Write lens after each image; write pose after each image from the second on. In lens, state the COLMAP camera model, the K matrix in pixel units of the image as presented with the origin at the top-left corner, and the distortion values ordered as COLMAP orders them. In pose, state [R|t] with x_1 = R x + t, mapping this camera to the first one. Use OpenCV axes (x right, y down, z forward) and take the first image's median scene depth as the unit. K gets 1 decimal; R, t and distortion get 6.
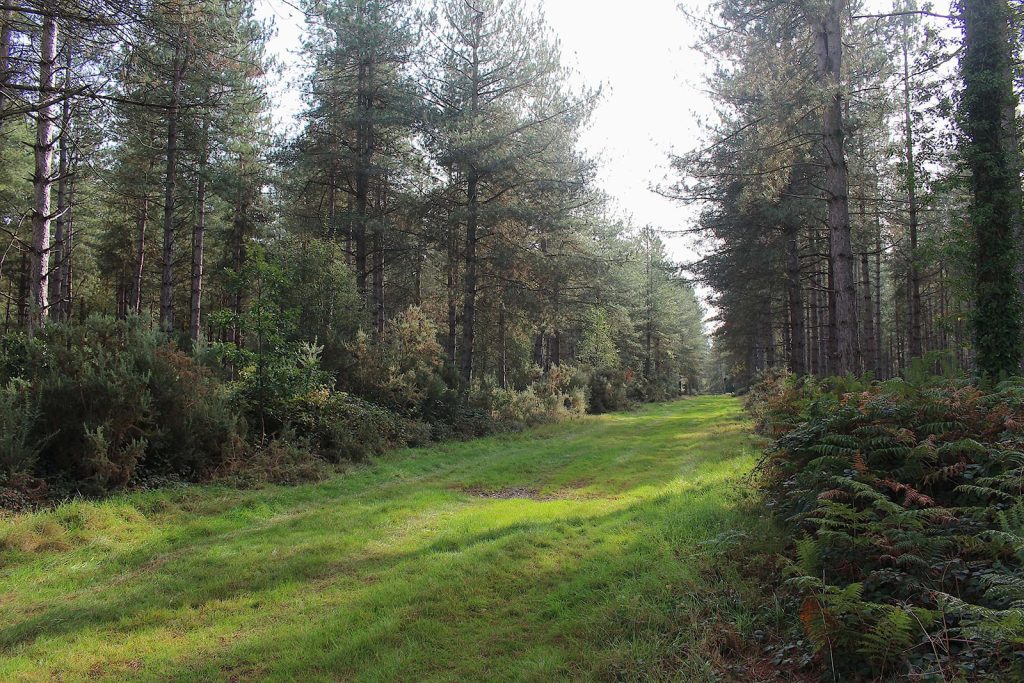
lens RADIAL K [[854.4, 0, 510.3], [0, 854.4, 334.8], [0, 0, 1]] dist [-0.182035, 0.182406]
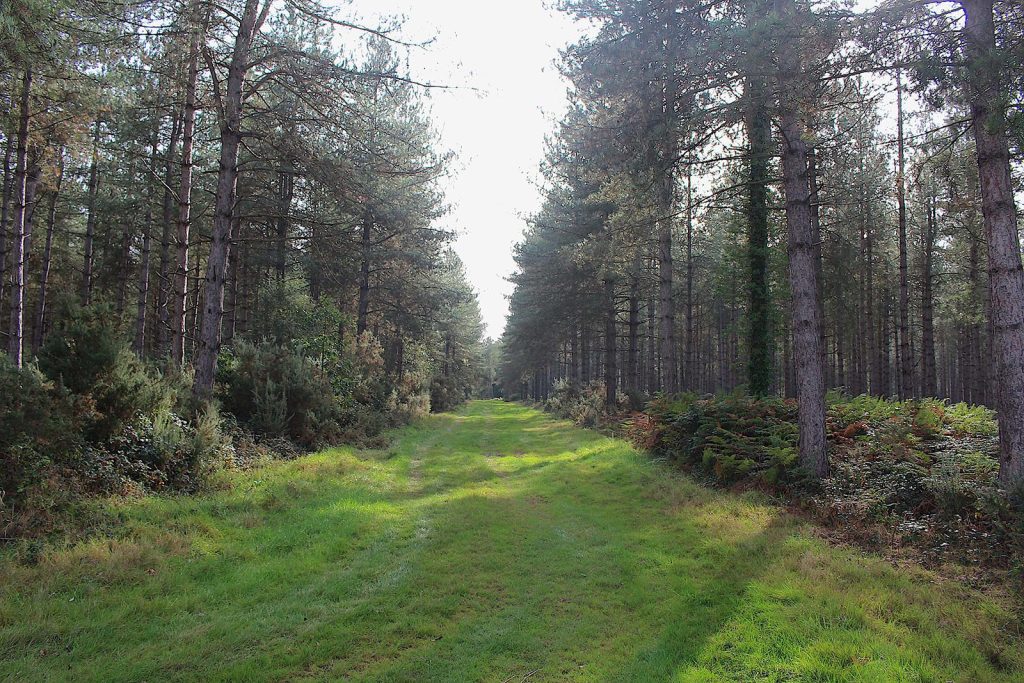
lens RADIAL K [[854.4, 0, 510.3], [0, 854.4, 334.8], [0, 0, 1]] dist [-0.182035, 0.182406]
pose [[0.959650, 0.042112, 0.278026, -0.199781], [-0.041368, 0.999107, -0.008546, -0.017990], [-0.278138, -0.003300, 0.960536, -0.287192]]
